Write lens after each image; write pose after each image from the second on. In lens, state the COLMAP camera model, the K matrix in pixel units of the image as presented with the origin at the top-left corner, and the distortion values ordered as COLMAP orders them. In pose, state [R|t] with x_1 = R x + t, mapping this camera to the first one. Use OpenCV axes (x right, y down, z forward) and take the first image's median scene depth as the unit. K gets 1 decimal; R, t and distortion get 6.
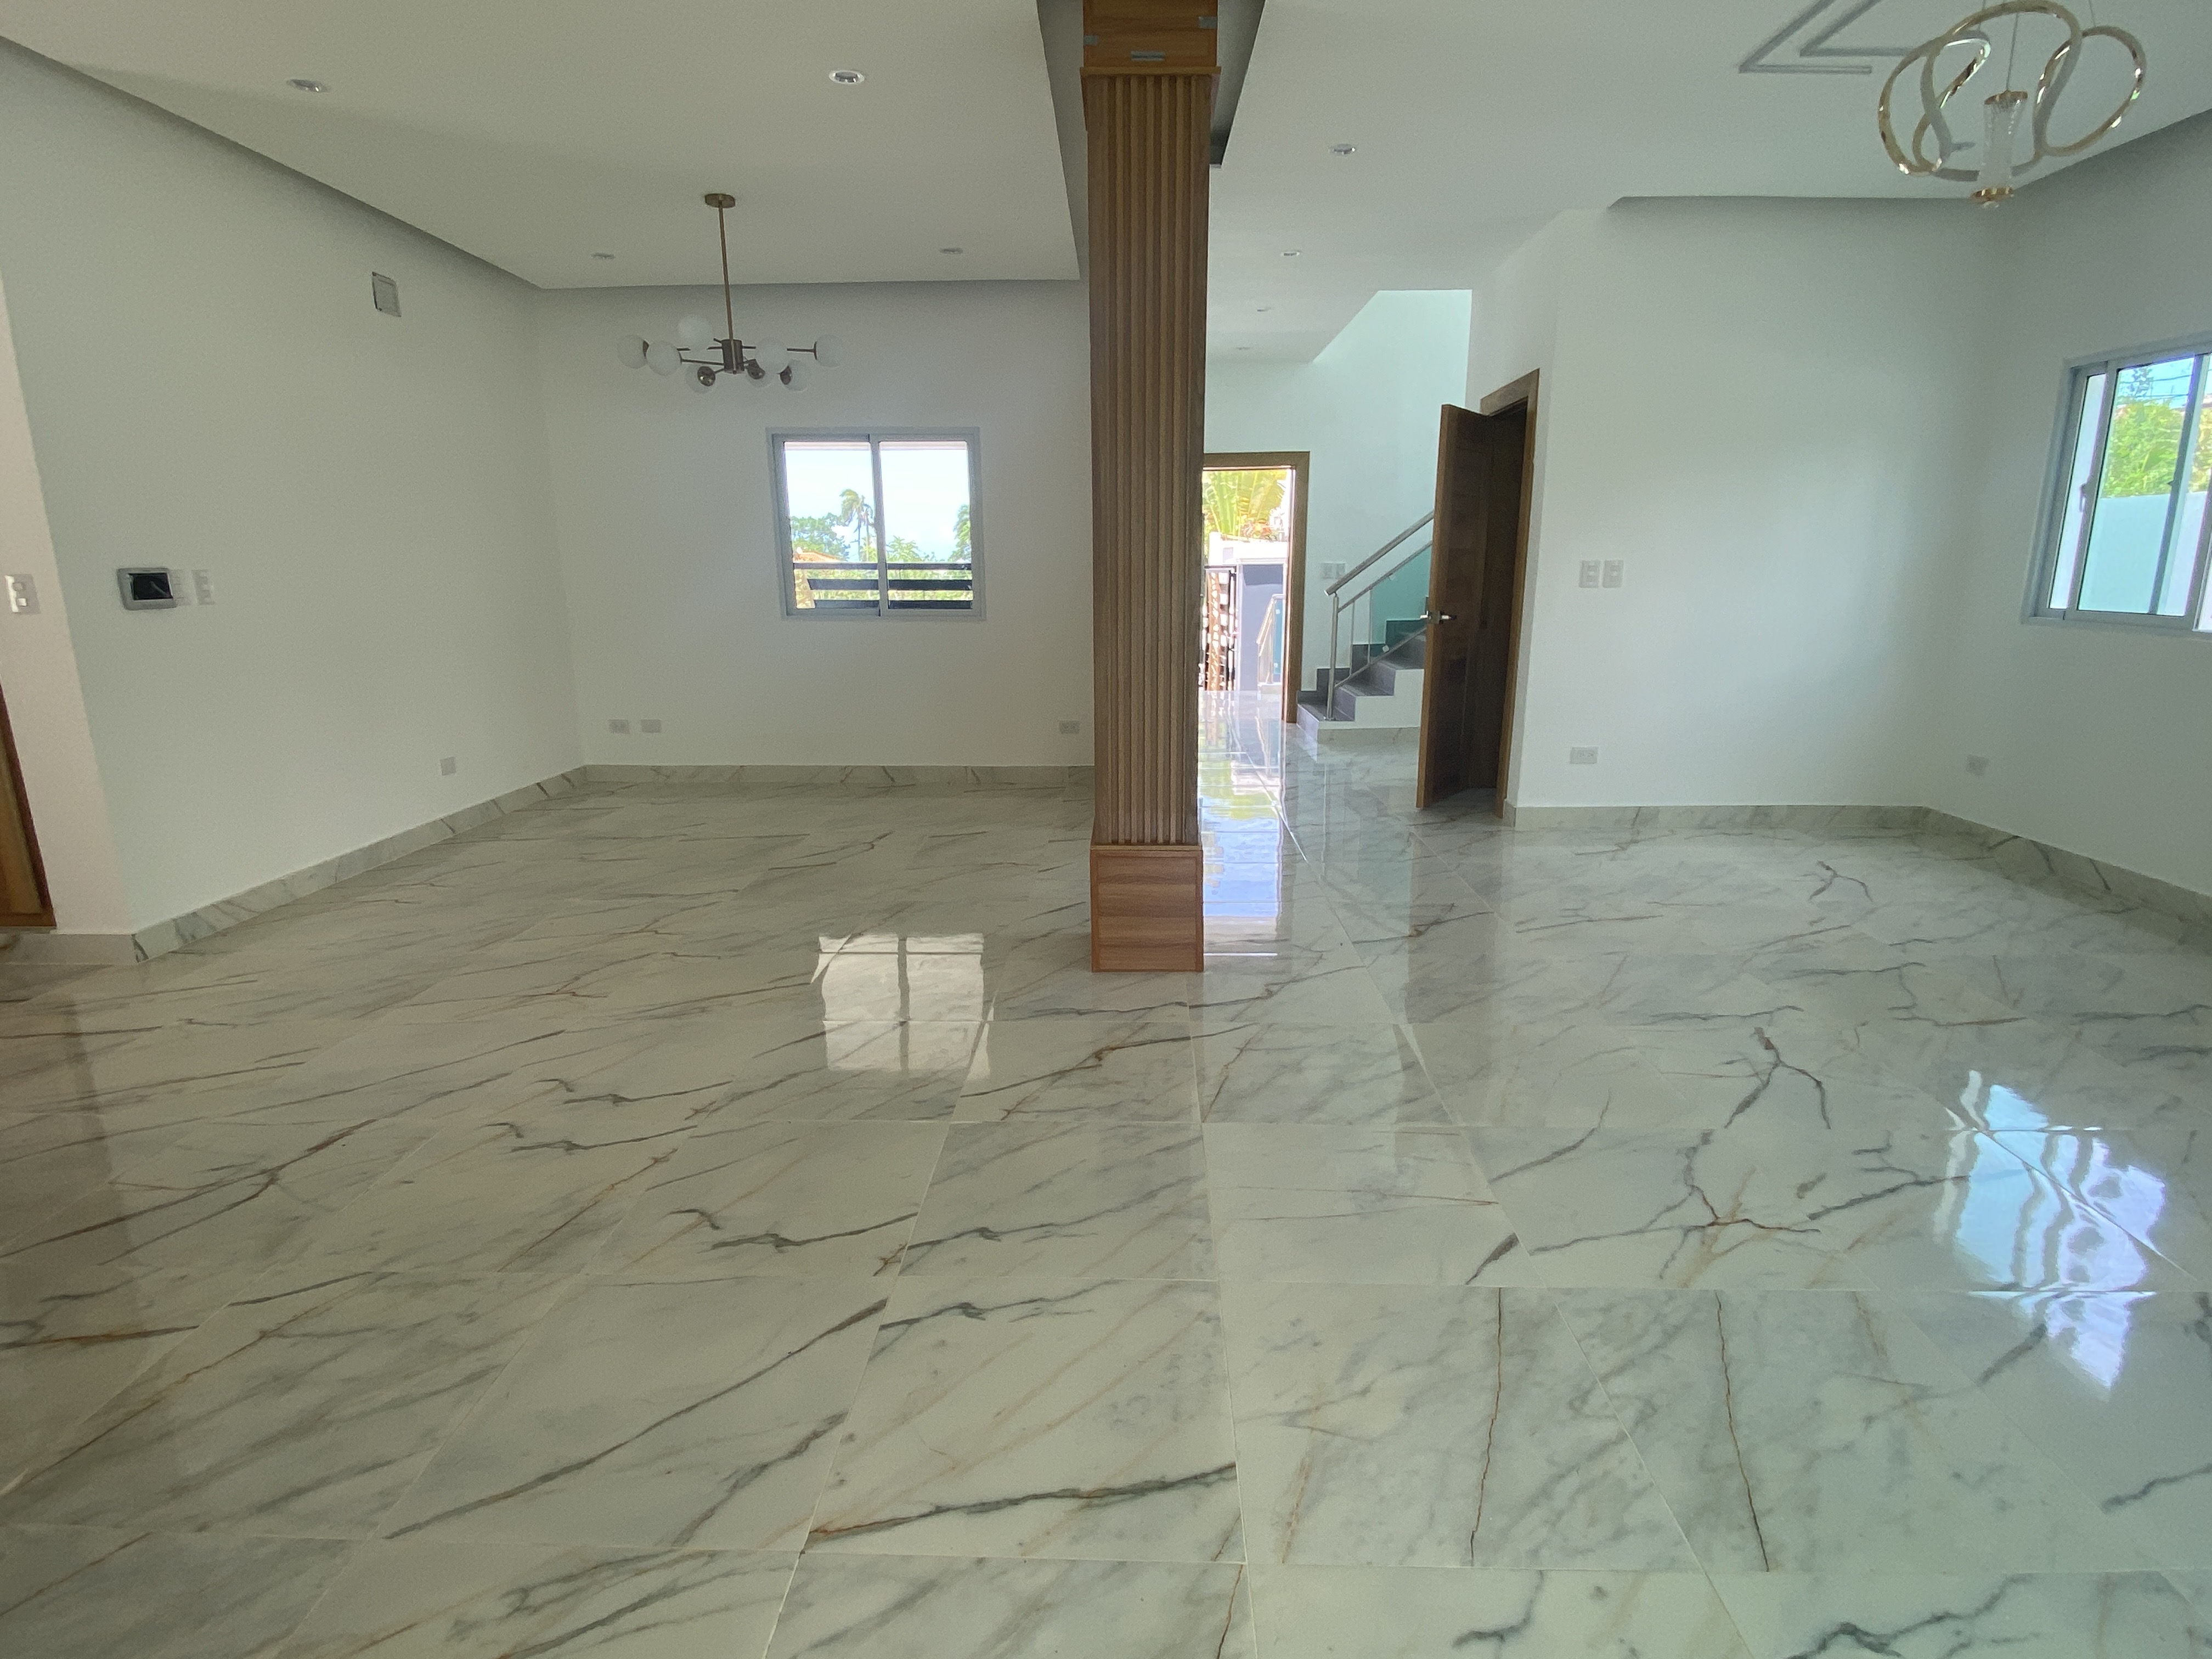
lens RADIAL K [[1118.9, 0, 1106.0], [0, 1118.9, 829.5], [0, 0, 1]] dist [0.027772, -0.026291]
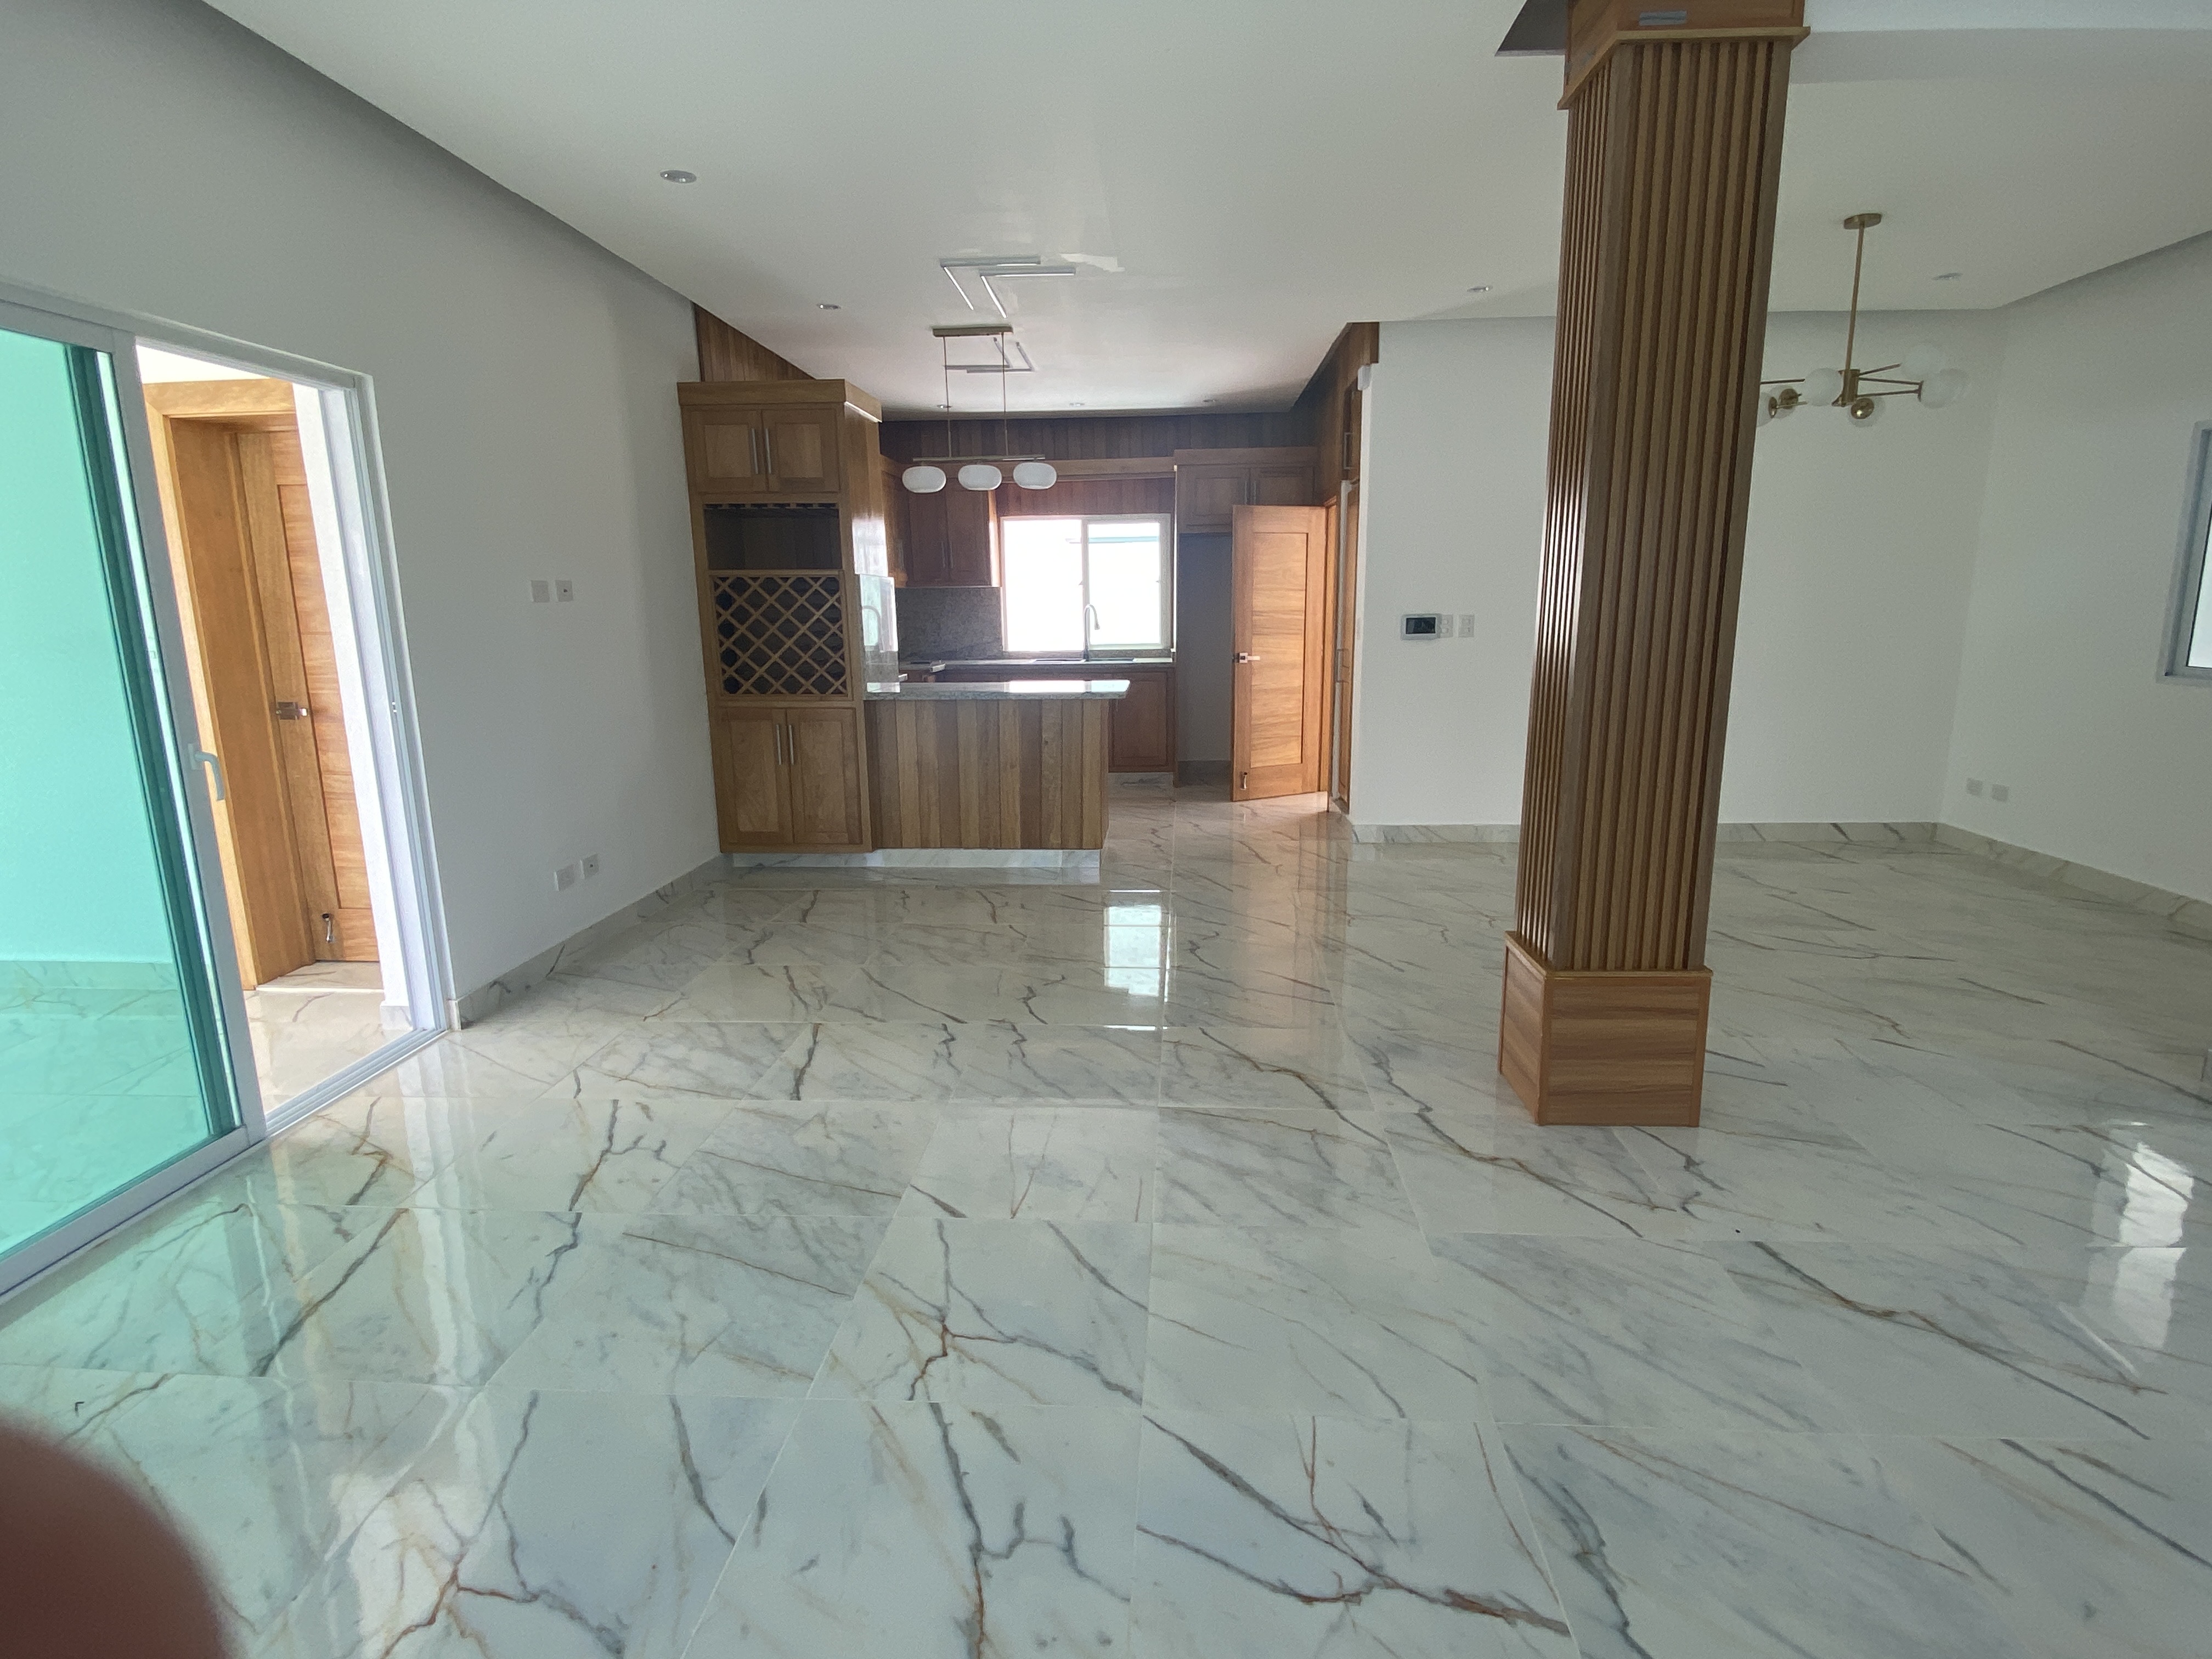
lens RADIAL K [[1118.9, 0, 1106.0], [0, 1118.9, 829.5], [0, 0, 1]] dist [0.027772, -0.026291]
pose [[-0.039856, 0.201710, -0.978634, 0.684347], [-0.216657, 0.954367, 0.205531, -0.140885], [0.975434, 0.220219, 0.005664, 0.509866]]
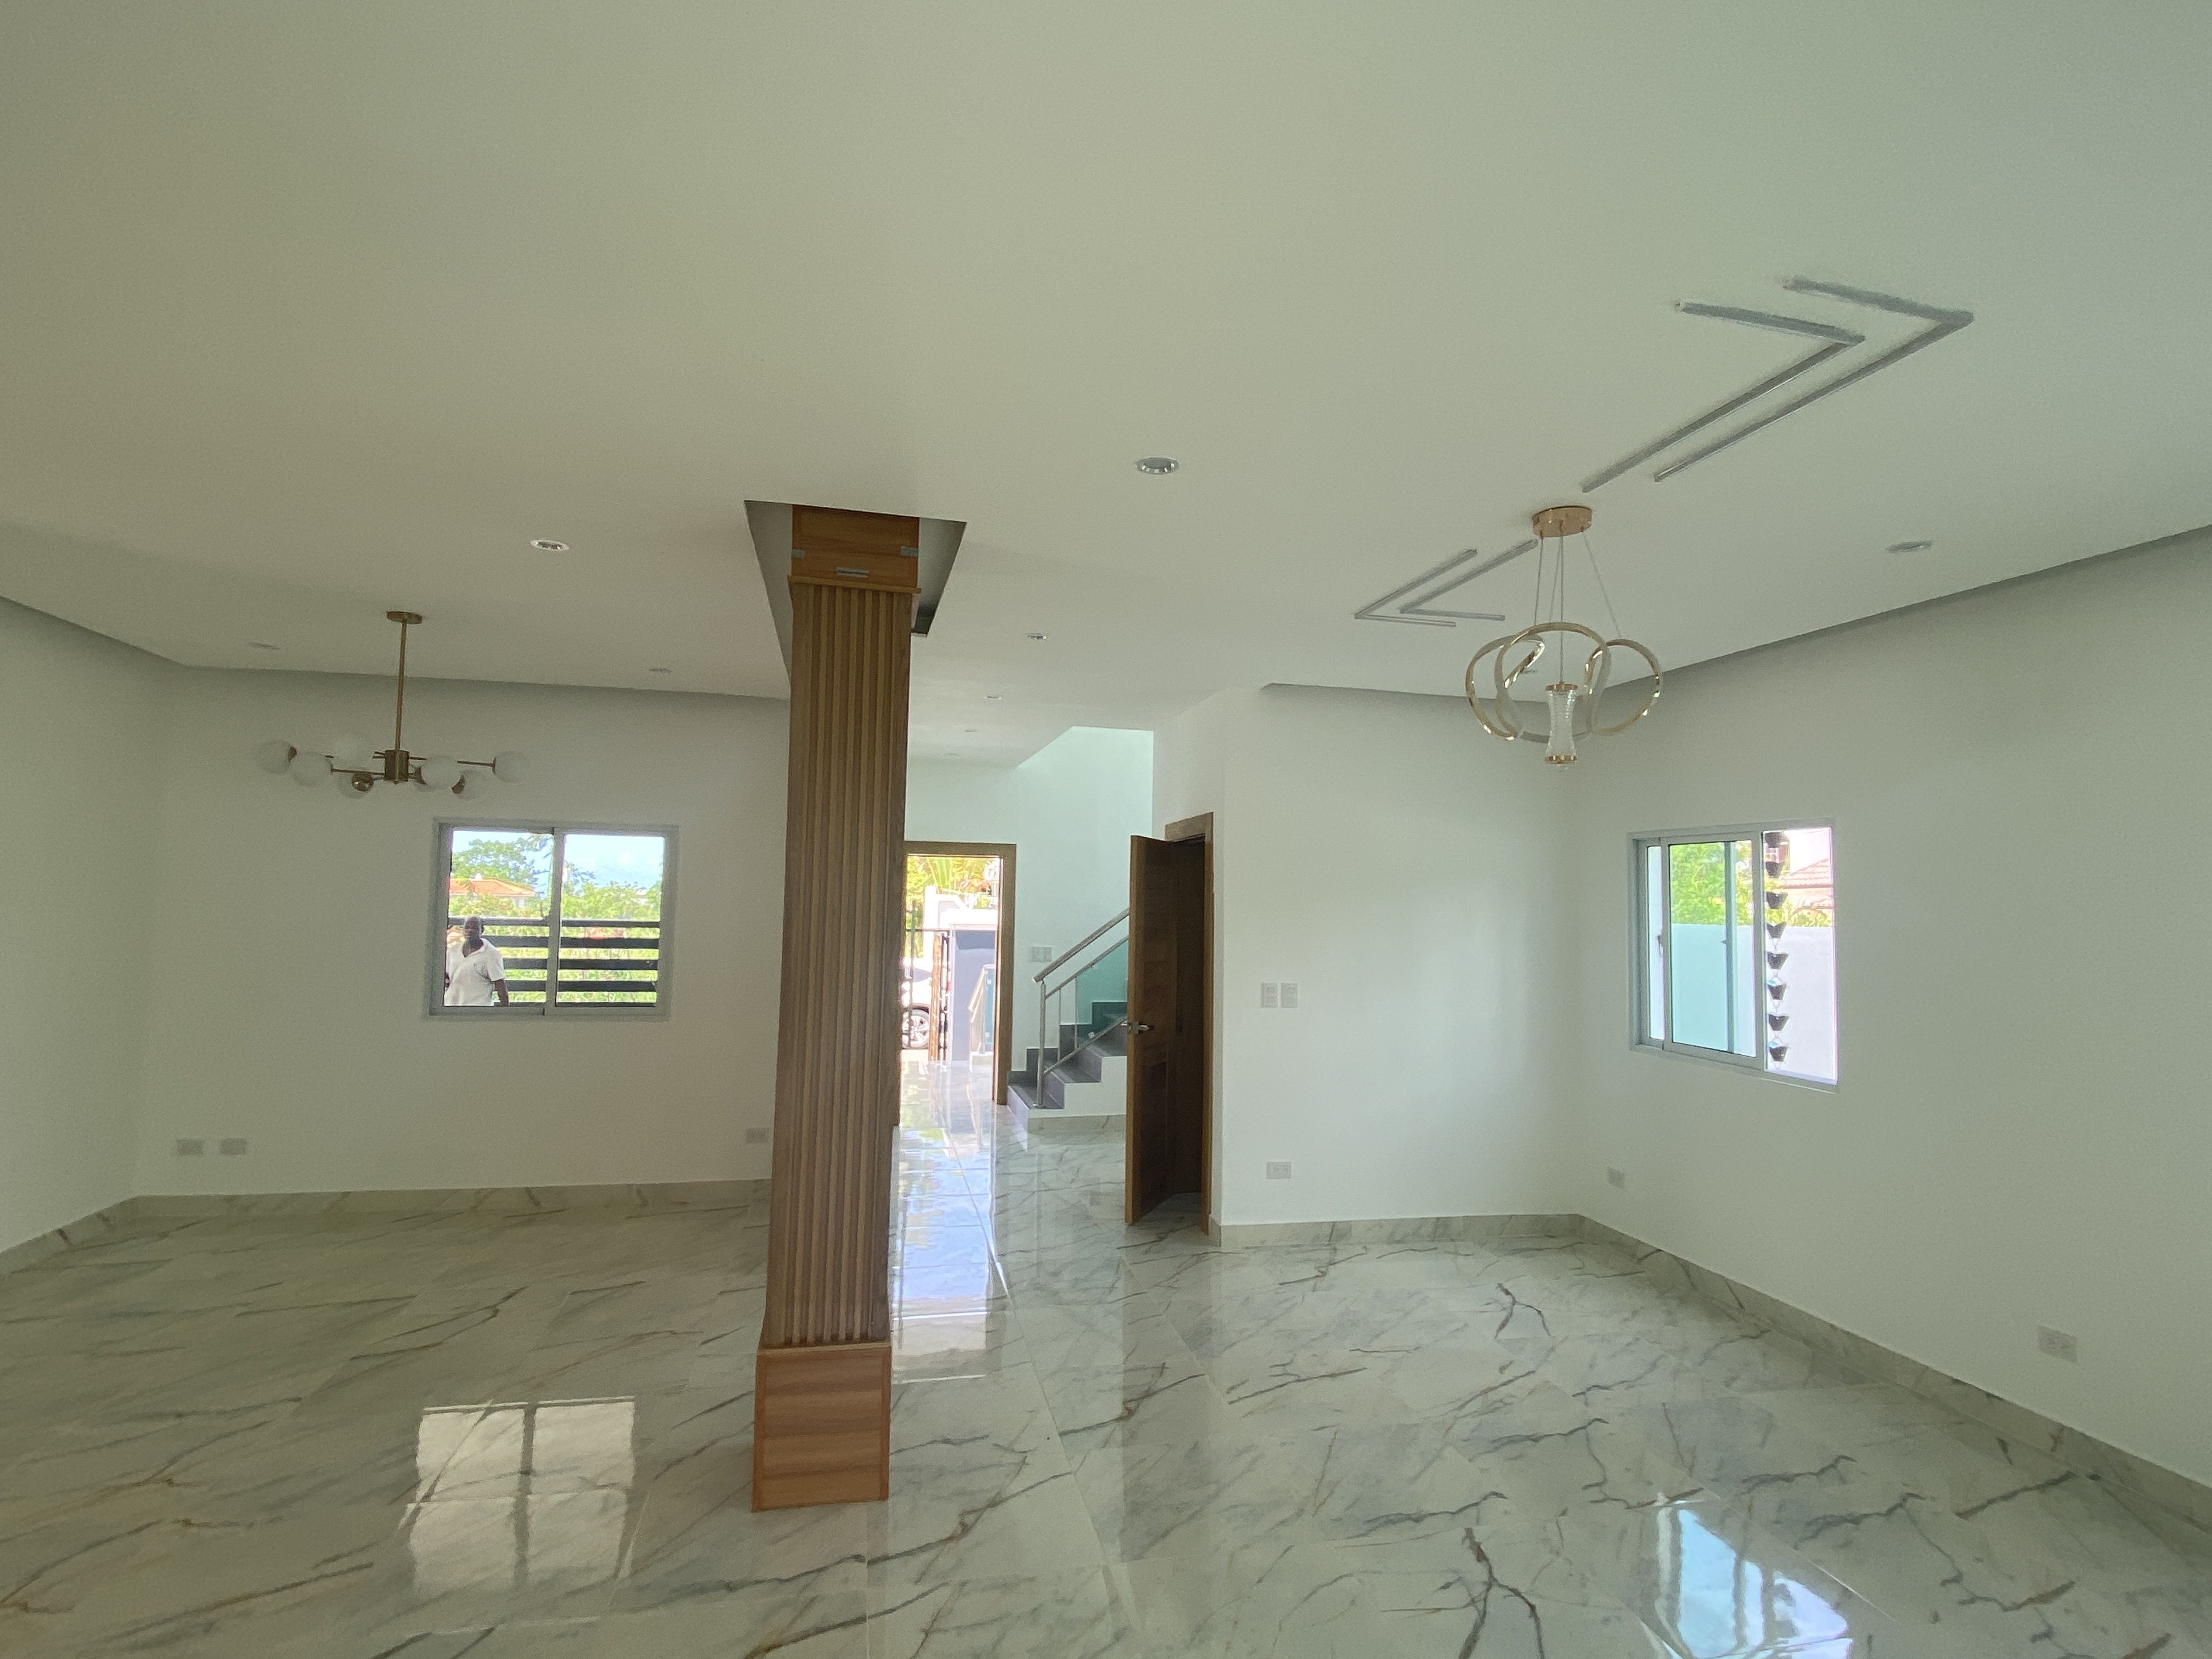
lens RADIAL K [[1121.1, 0, 1095.5], [0, 1121.1, 837.0], [0, 0, 1]] dist [0.034218, -0.028412]
pose [[0.971195, 0.042135, 0.234531, 0.013505], [0.026720, 0.958778, -0.282898, -0.086154], [-0.236784, 0.281016, 0.930034, 0.008979]]
